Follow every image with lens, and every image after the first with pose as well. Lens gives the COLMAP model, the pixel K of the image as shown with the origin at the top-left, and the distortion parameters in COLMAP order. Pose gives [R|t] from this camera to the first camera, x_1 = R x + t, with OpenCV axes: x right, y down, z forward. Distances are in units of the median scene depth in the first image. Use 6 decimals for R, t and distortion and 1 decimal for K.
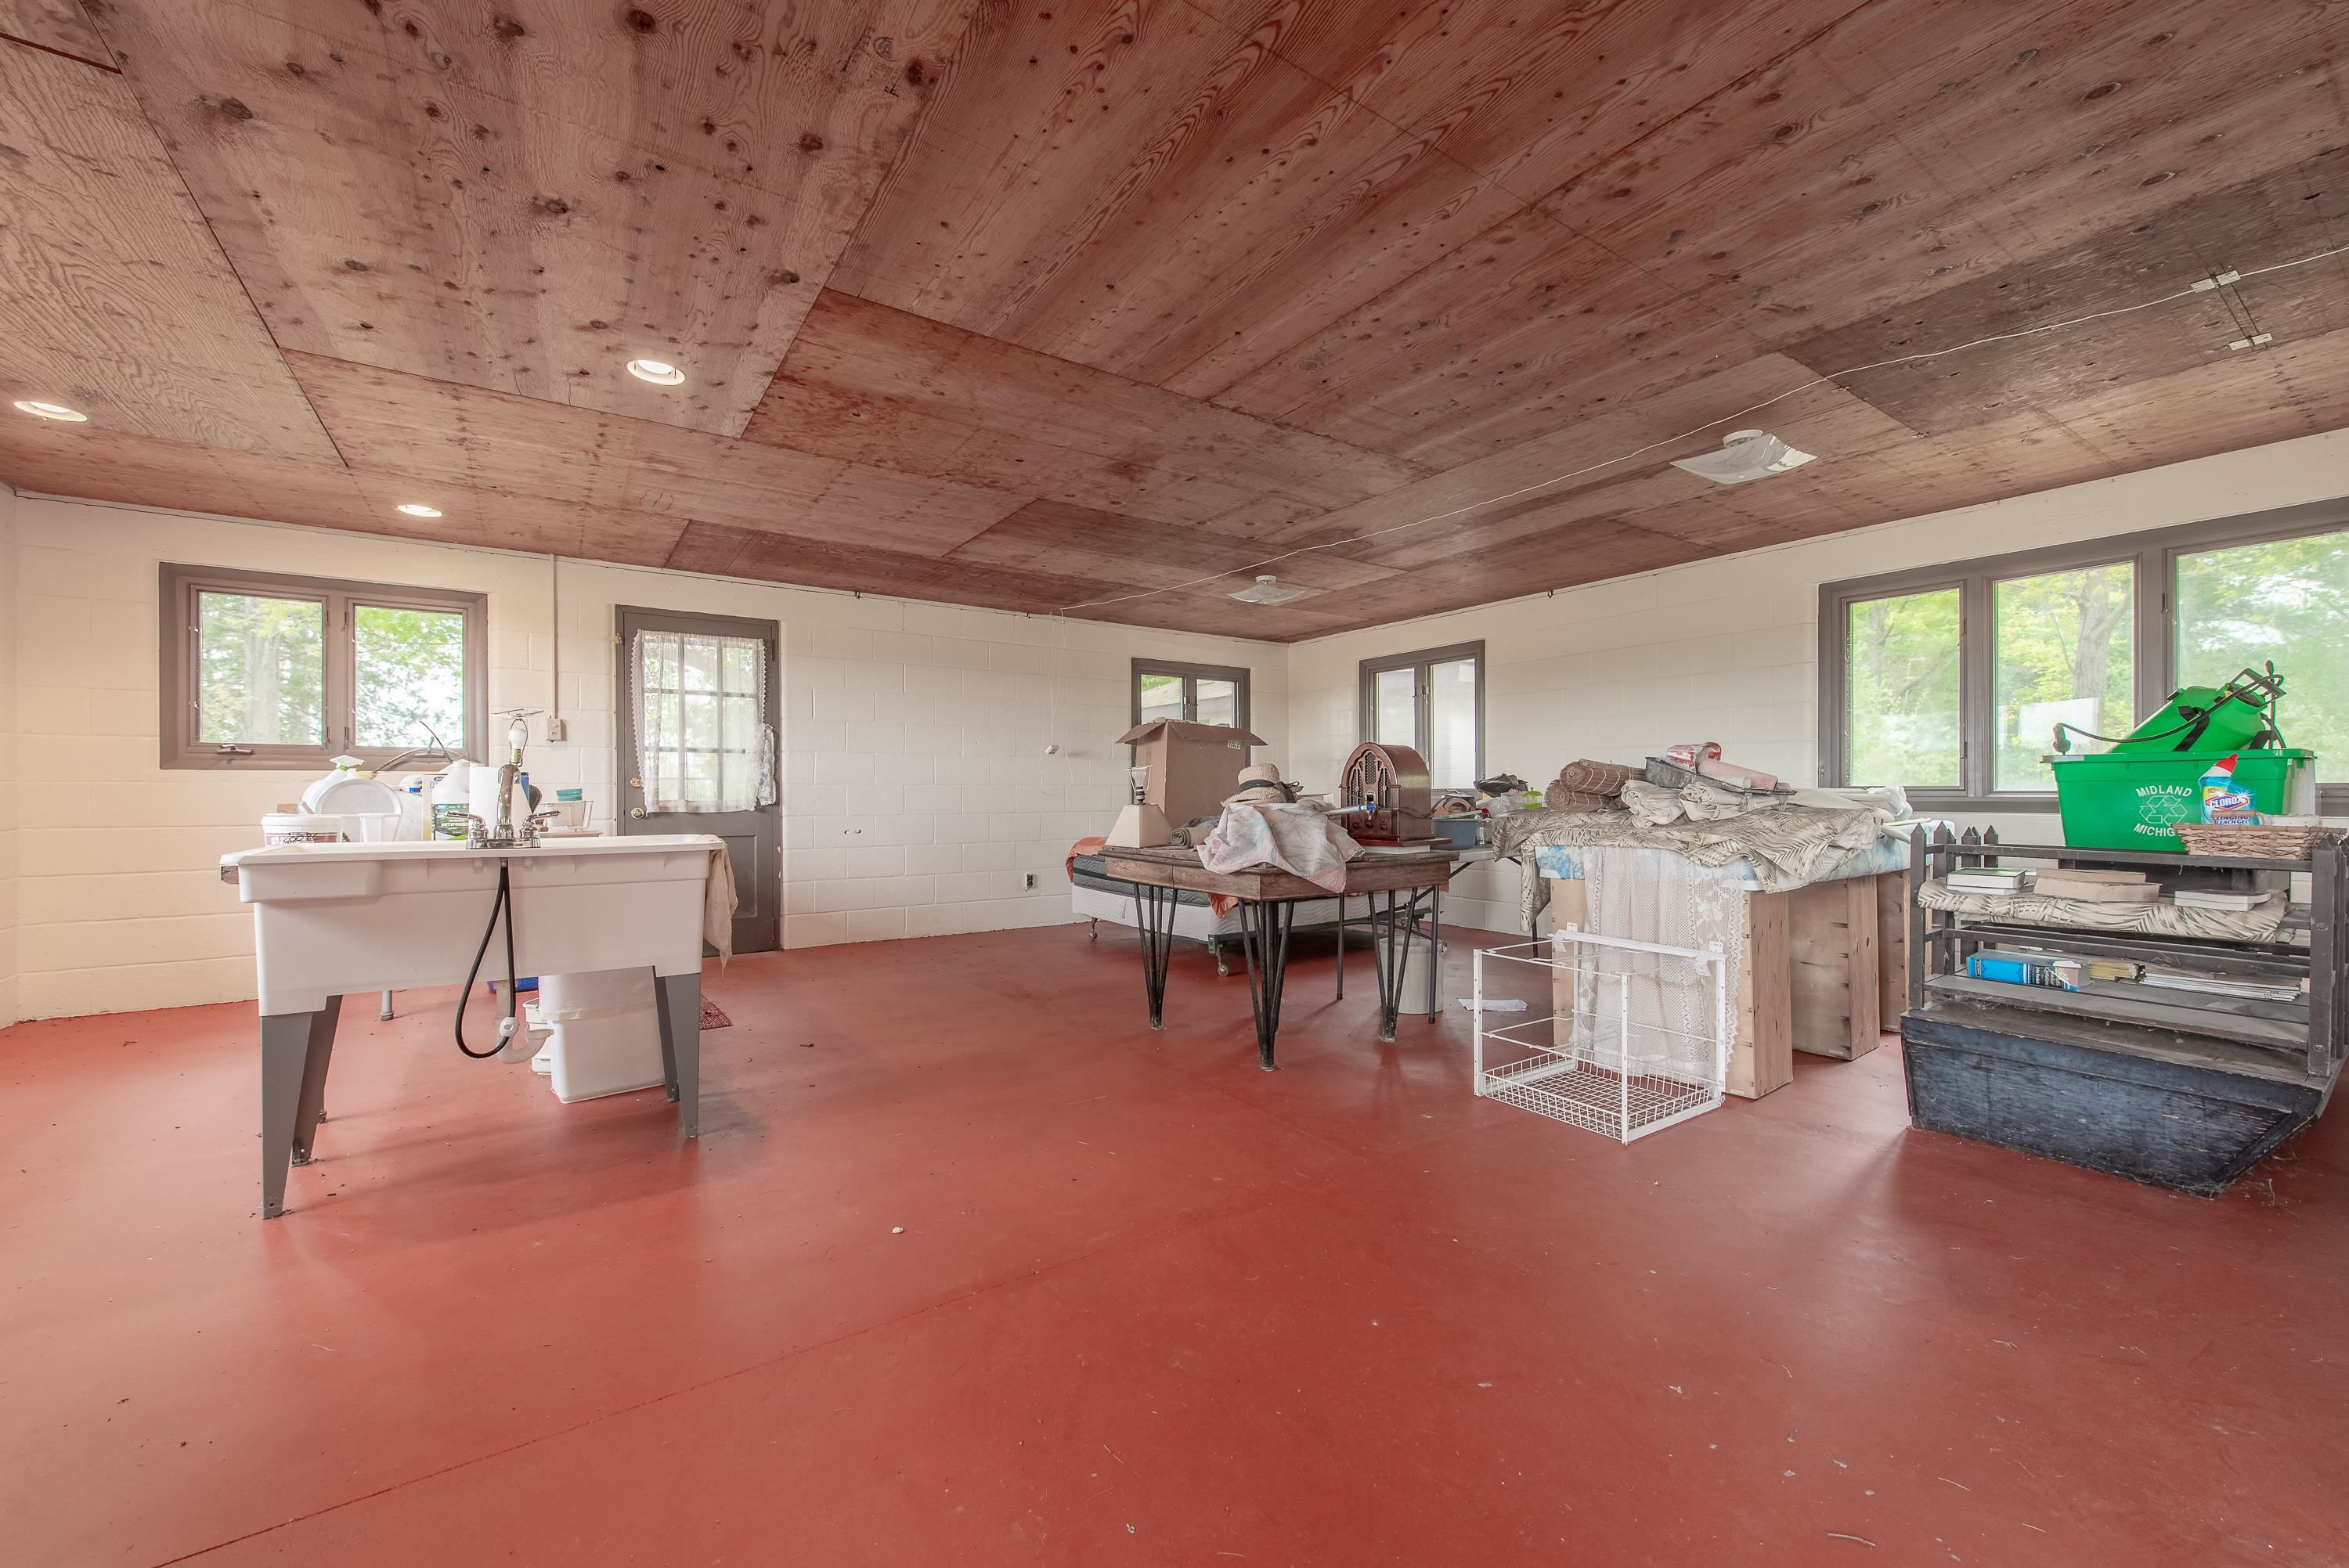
lens RADIAL K [[915.0, 0, 1178.9], [0, 915.0, 792.8], [0, 0, 1]] dist [0.012200, -0.003257]
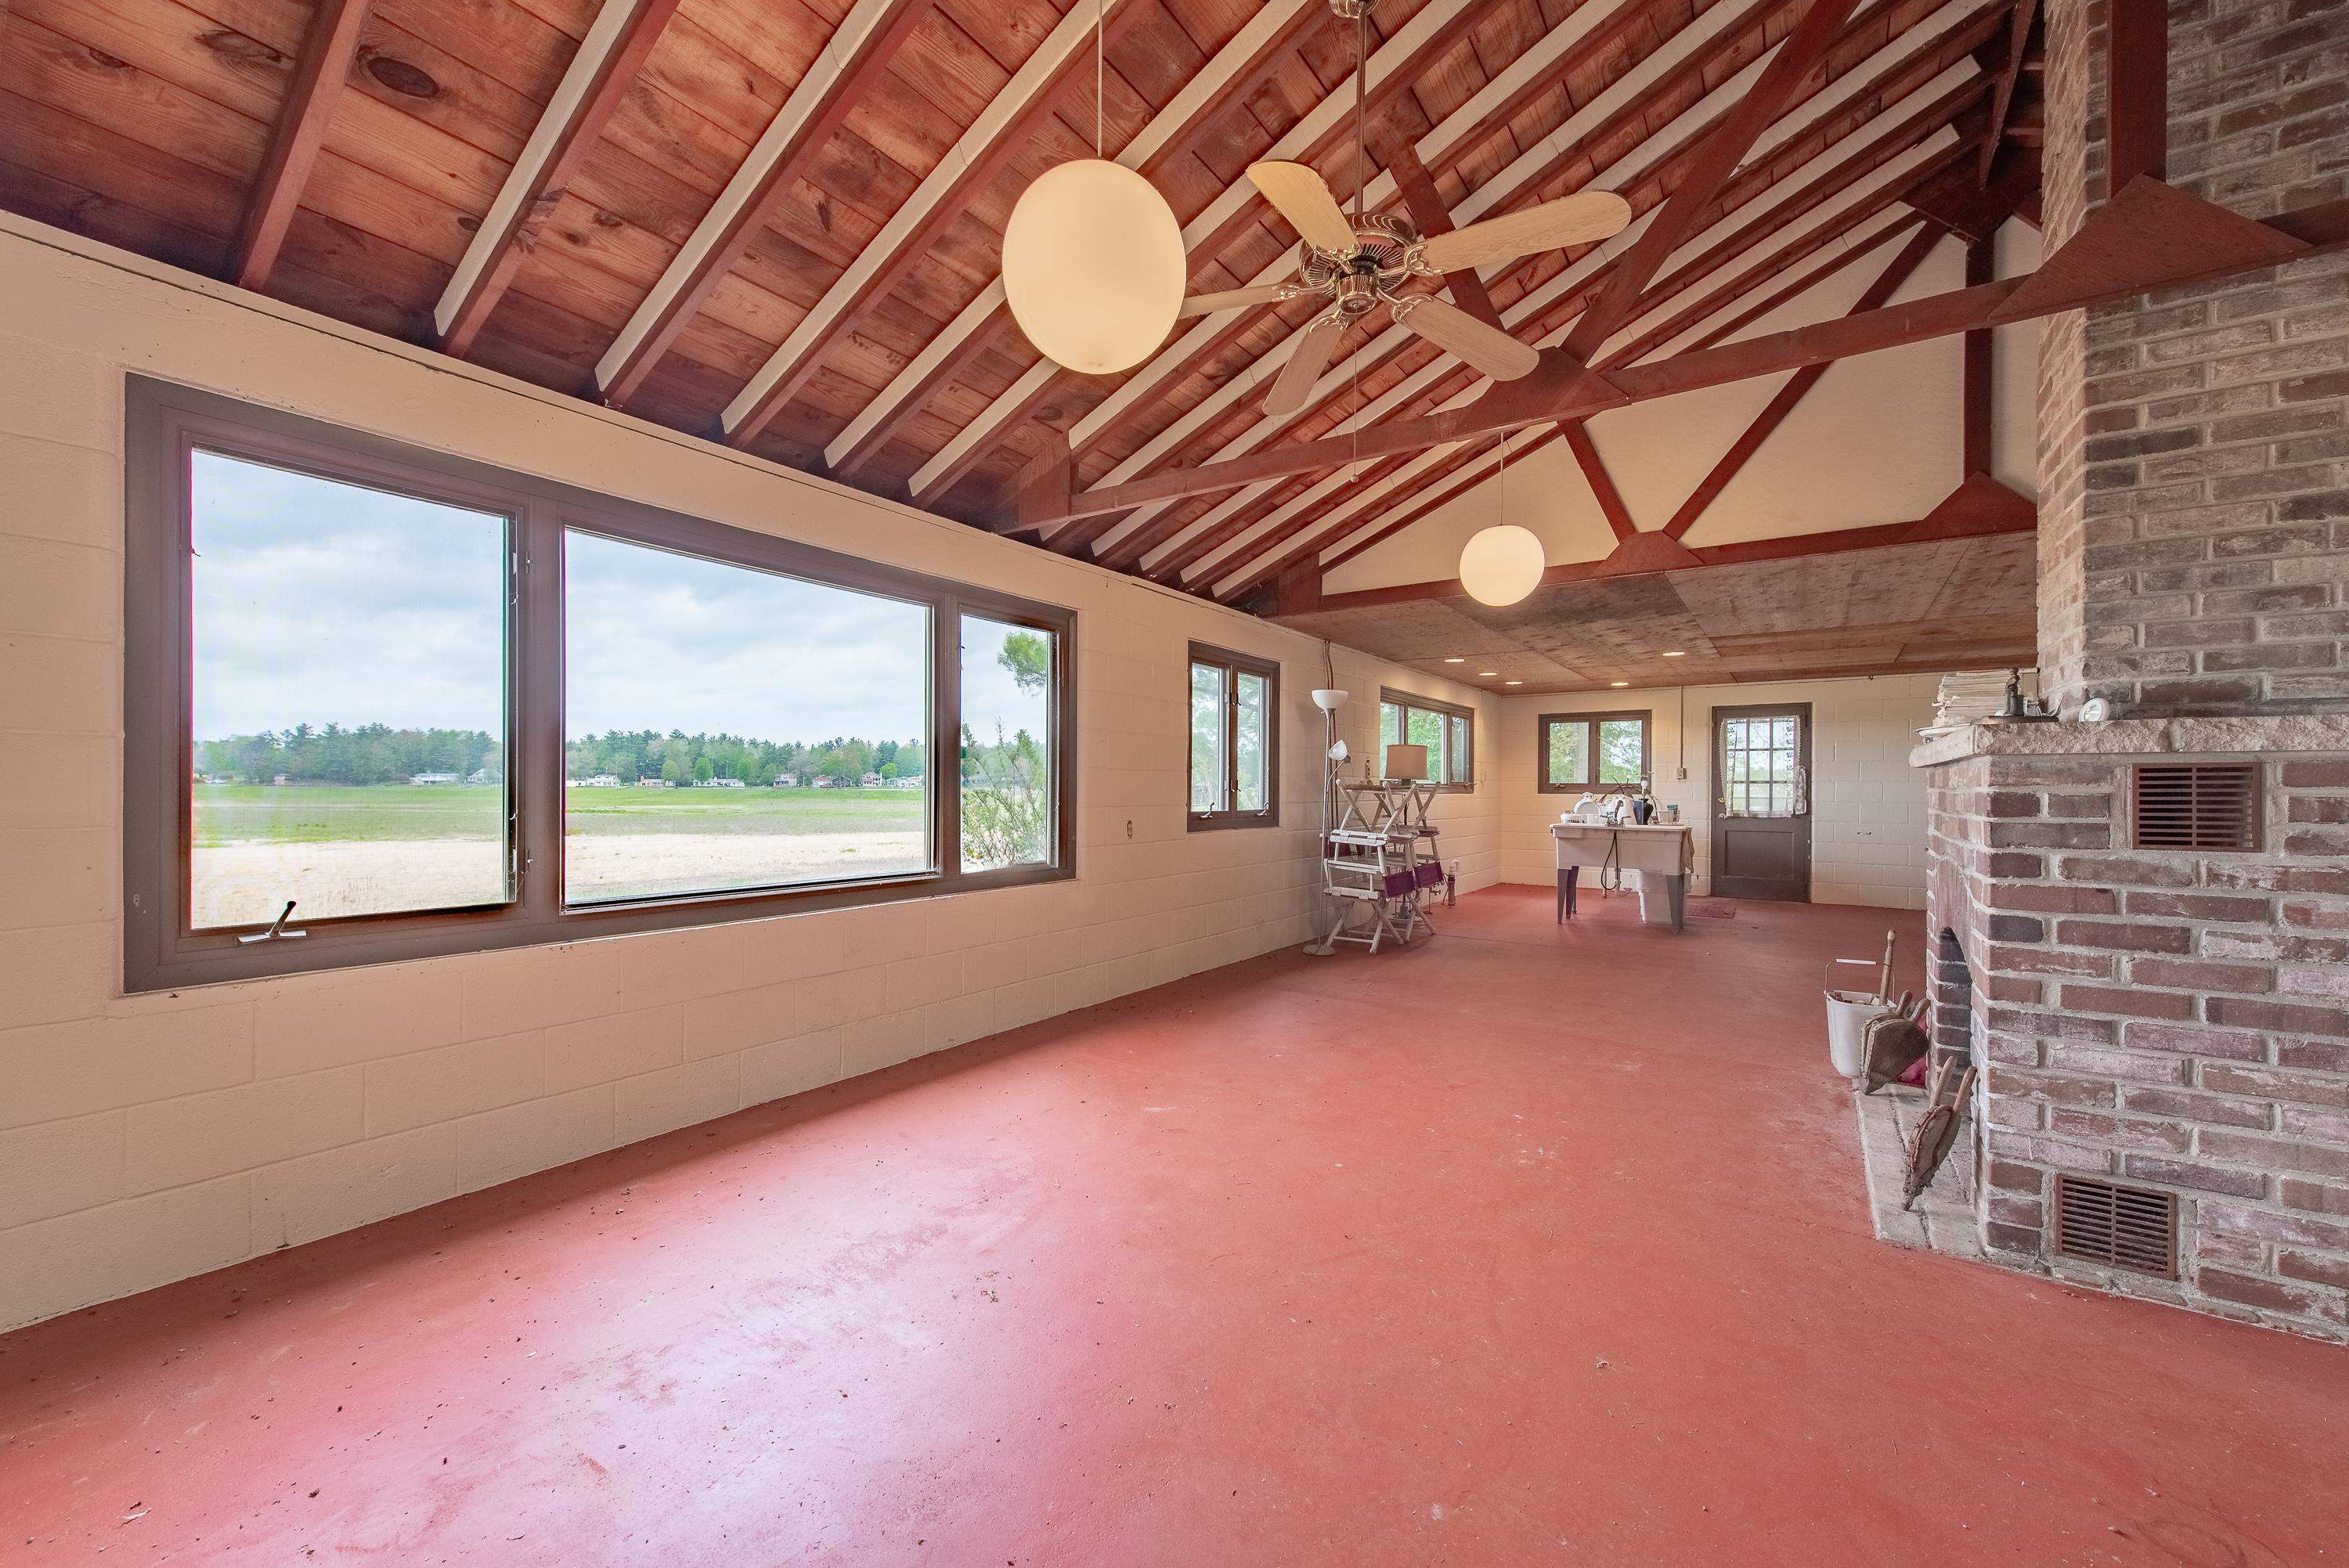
lens RADIAL K [[915.0, 0, 1170.3], [0, 915.0, 791.6], [0, 0, 1]] dist [0.012200, -0.003257]
pose [[0.348842, 0.008960, -0.937139, 0.903222], [-0.007509, 0.999949, 0.006766, -0.038561], [0.937151, 0.004677, 0.348891, -0.825789]]
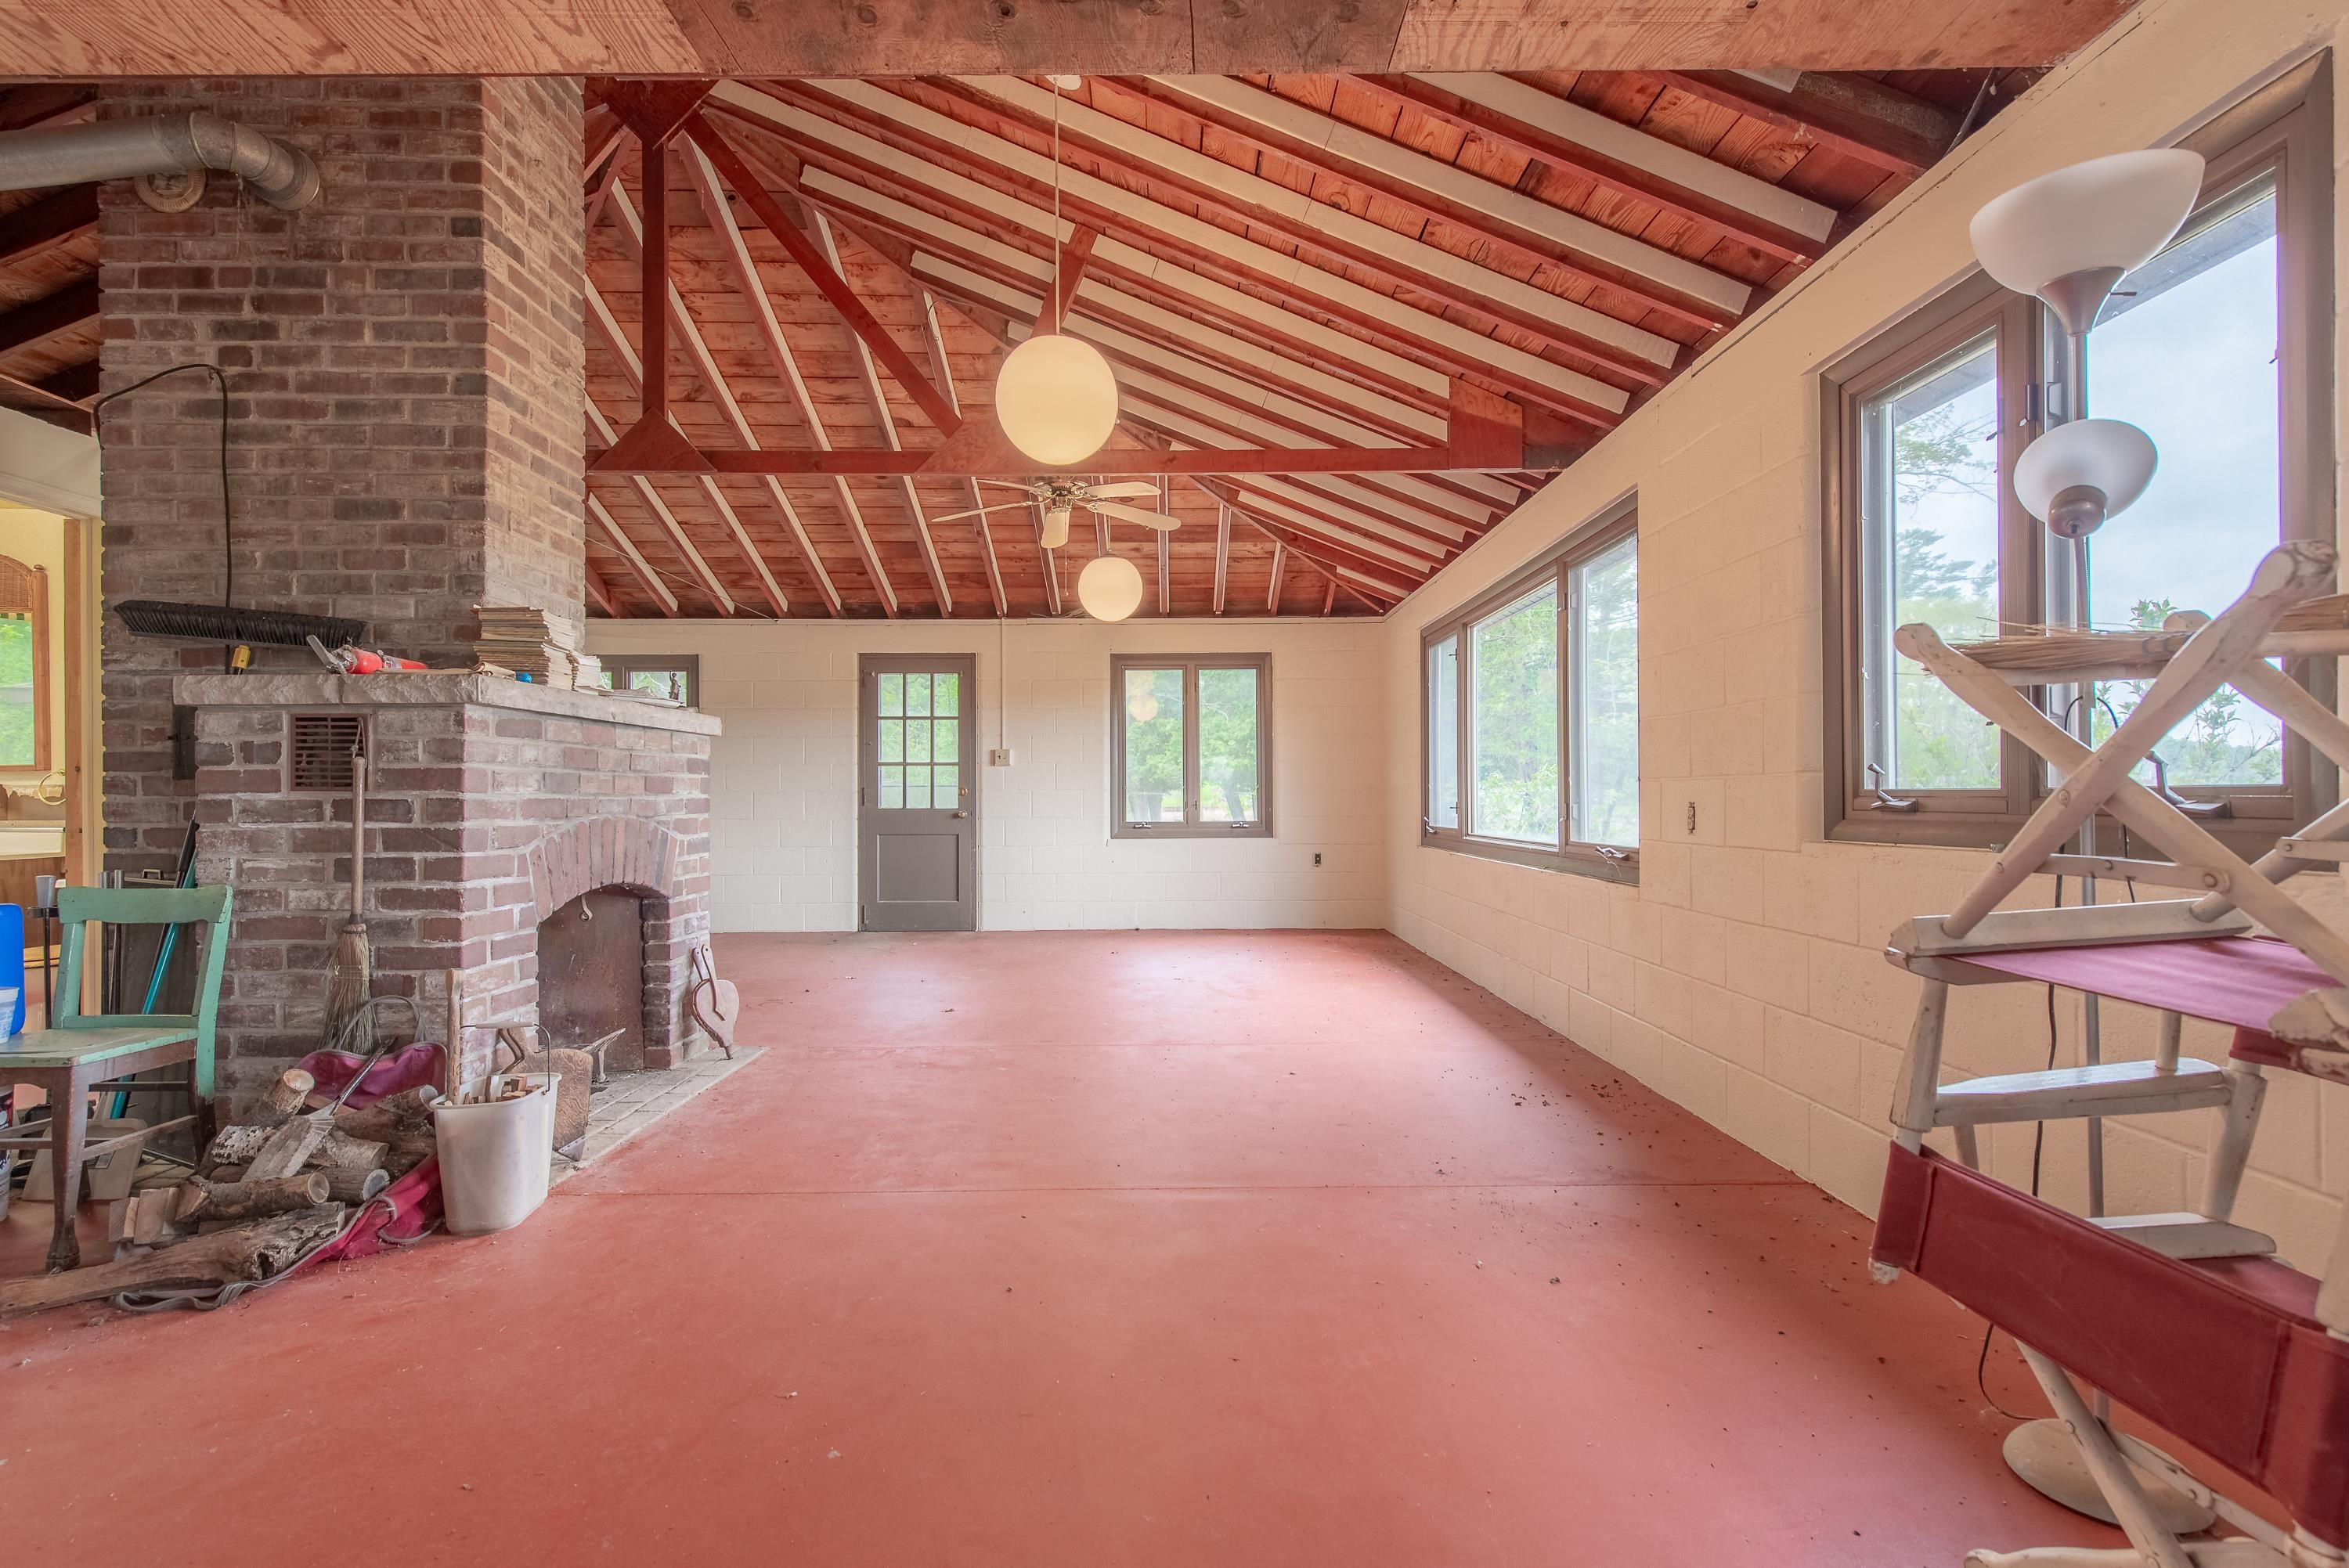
lens RADIAL K [[1082.1, 0, 1173.4], [0, 1082.1, 791.3], [0, 0, 1]] dist [0.011009, -0.000888]
pose [[-0.825344, 0.010736, 0.564528, -0.284025], [0.008168, 0.999942, -0.007076, -0.000555], [-0.564571, -0.001229, -0.825384, 0.327381]]
